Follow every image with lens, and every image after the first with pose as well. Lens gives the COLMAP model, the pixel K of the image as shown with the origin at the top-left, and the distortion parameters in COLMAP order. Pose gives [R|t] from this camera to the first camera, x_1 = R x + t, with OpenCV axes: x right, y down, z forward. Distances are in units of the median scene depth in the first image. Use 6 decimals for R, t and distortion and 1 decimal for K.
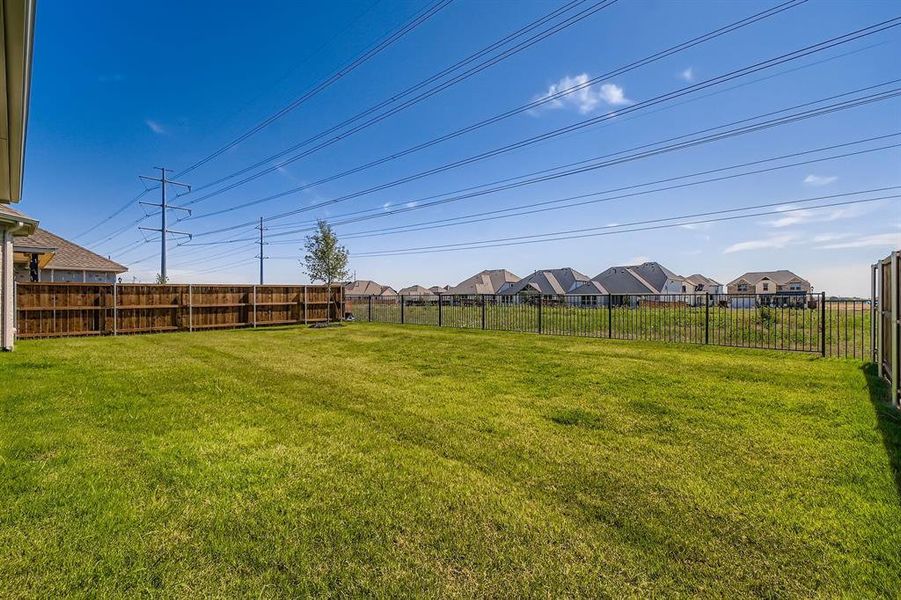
lens RADIAL K [[413.2, 0, 449.5], [0, 413.2, 293.9], [0, 0, 1]] dist [0.003063, -0.000033]
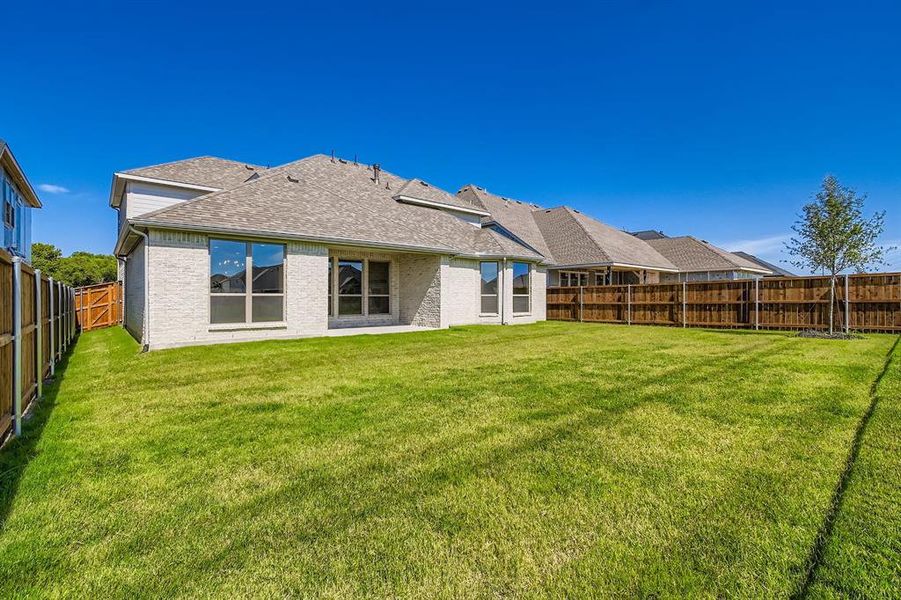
lens RADIAL K [[413.2, 0, 449.5], [0, 413.2, 293.9], [0, 0, 1]] dist [0.003063, -0.000033]
pose [[-0.124627, -0.002416, -0.992201, 0.477025], [0.024051, 0.999696, -0.005455, -0.002056], [0.991912, -0.024544, -0.124531, 0.519863]]
